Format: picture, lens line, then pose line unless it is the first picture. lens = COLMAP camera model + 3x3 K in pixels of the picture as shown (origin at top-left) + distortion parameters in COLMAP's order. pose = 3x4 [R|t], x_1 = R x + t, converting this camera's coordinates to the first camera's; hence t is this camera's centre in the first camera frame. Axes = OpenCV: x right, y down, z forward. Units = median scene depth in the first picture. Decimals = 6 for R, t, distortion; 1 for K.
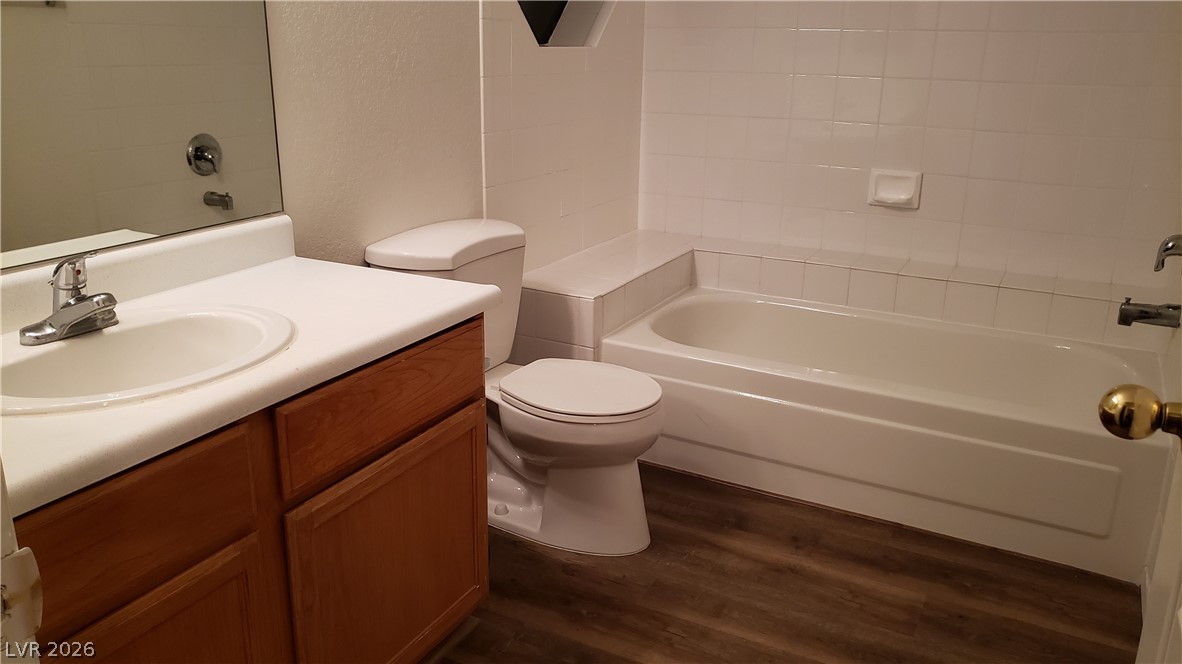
lens RADIAL K [[934.0, 0, 590.6], [0, 934.0, 327.3], [0, 0, 1]] dist [0.088233, -0.140252]
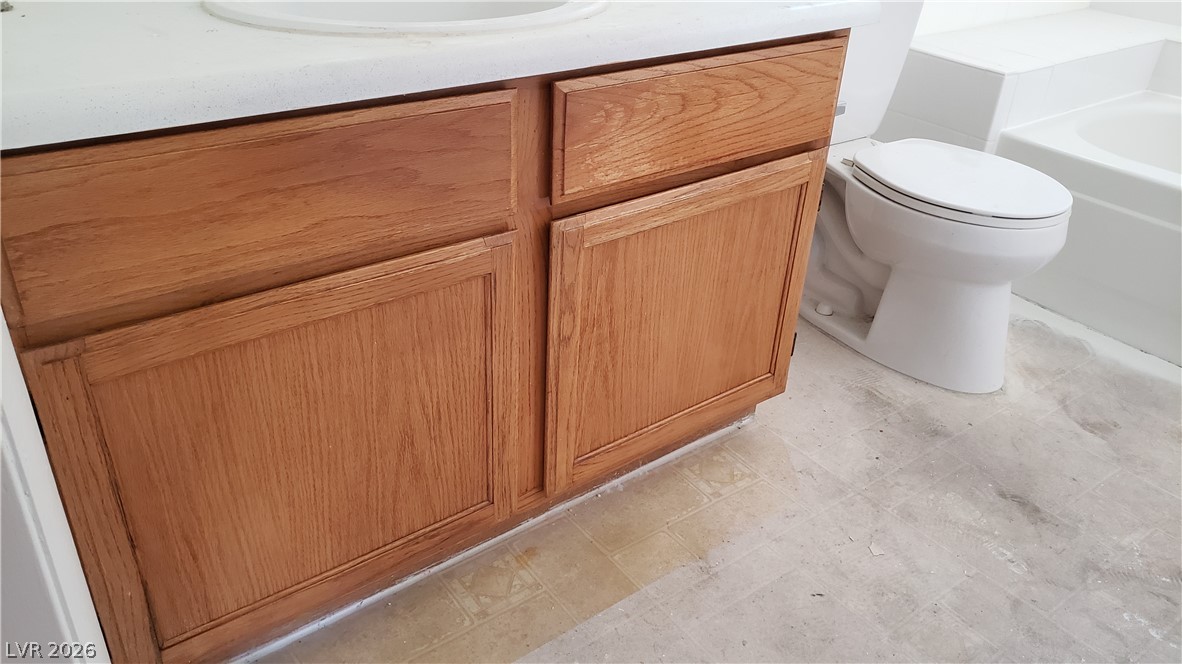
lens RADIAL K [[934.0, 0, 584.0], [0, 934.0, 333.0], [0, 0, 1]] dist [0.088233, -0.140252]
pose [[0.912041, 0.227814, -0.341001, 0.005894], [-0.154439, 0.961093, 0.229019, 0.093266], [0.379907, -0.156211, 0.911739, 0.227342]]
